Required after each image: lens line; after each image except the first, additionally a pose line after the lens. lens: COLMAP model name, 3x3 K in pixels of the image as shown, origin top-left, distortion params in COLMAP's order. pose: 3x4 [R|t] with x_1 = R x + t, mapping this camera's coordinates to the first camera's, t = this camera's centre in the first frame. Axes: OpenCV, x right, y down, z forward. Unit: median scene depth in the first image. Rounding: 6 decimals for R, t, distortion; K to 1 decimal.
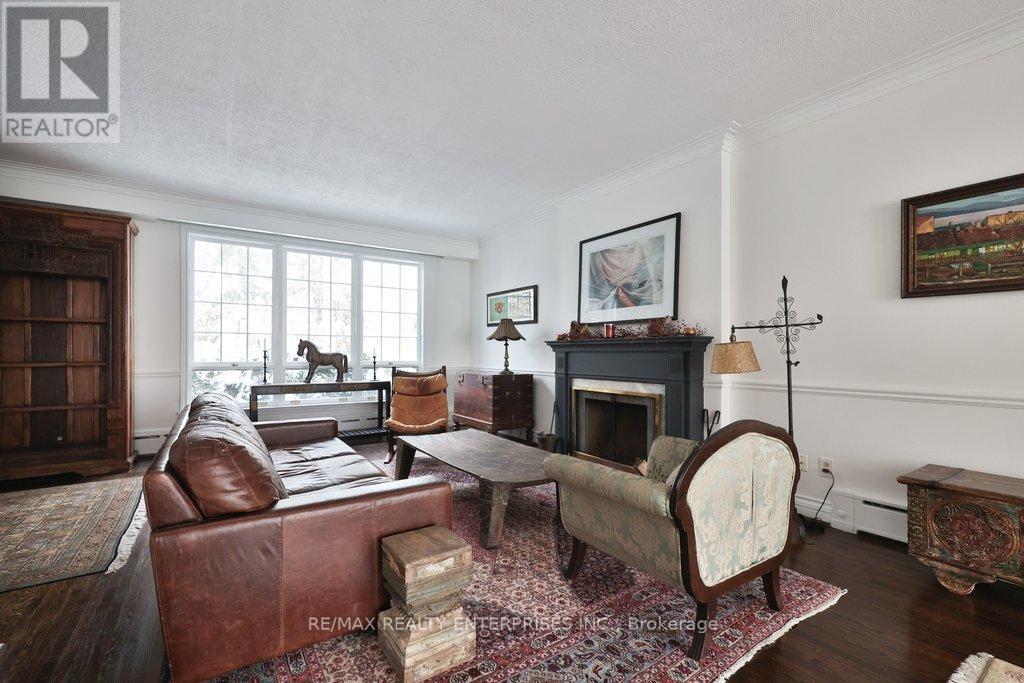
lens RADIAL K [[441.8, 0, 512.0], [0, 441.8, 341.5], [0, 0, 1]] dist [-0.000697, -0.000172]
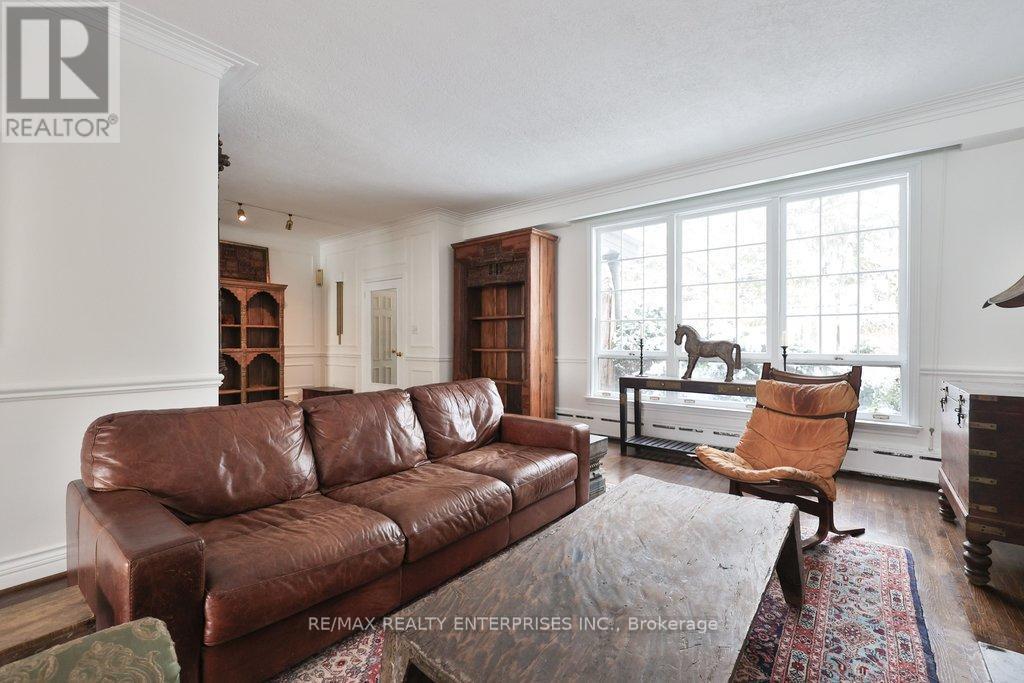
lens RADIAL K [[441.8, 0, 512.0], [0, 441.8, 341.5], [0, 0, 1]] dist [-0.000697, -0.000172]
pose [[0.296817, -0.004769, -0.954922, 0.260834], [0.021162, 0.999775, 0.001584, 0.024130], [0.954700, -0.020678, 0.296852, 0.596014]]
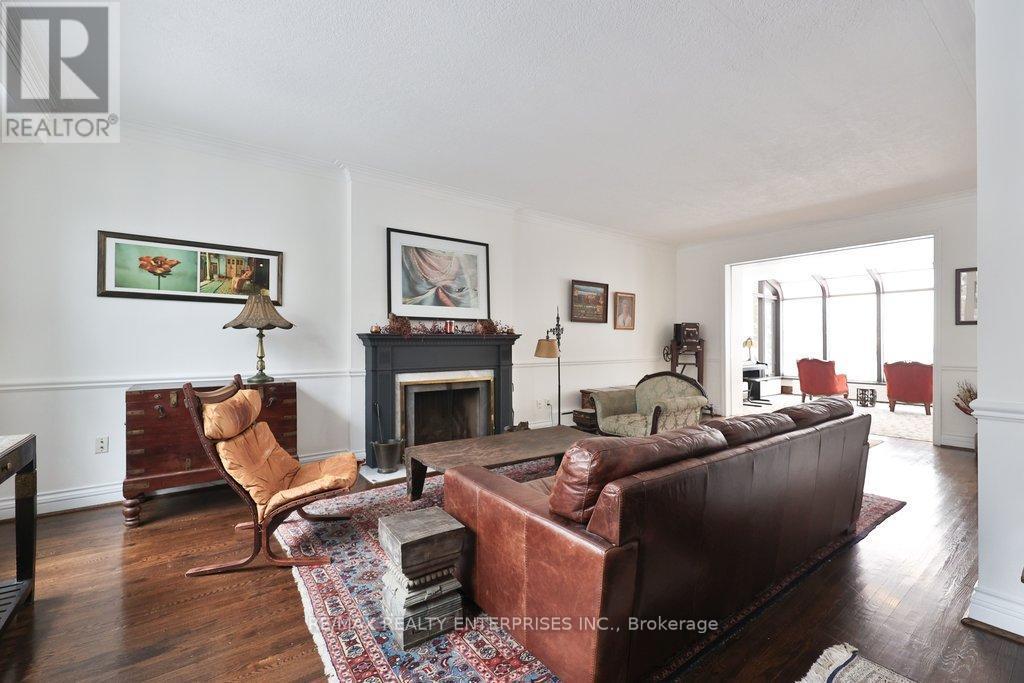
lens RADIAL K [[441.8, 0, 512.0], [0, 441.8, 341.5], [0, 0, 1]] dist [-0.000697, -0.000172]
pose [[-0.034874, 0.000097, 0.999392, -0.820665], [-0.022859, 0.999738, -0.000895, 0.009271], [-0.999130, -0.022876, -0.034863, 0.796860]]
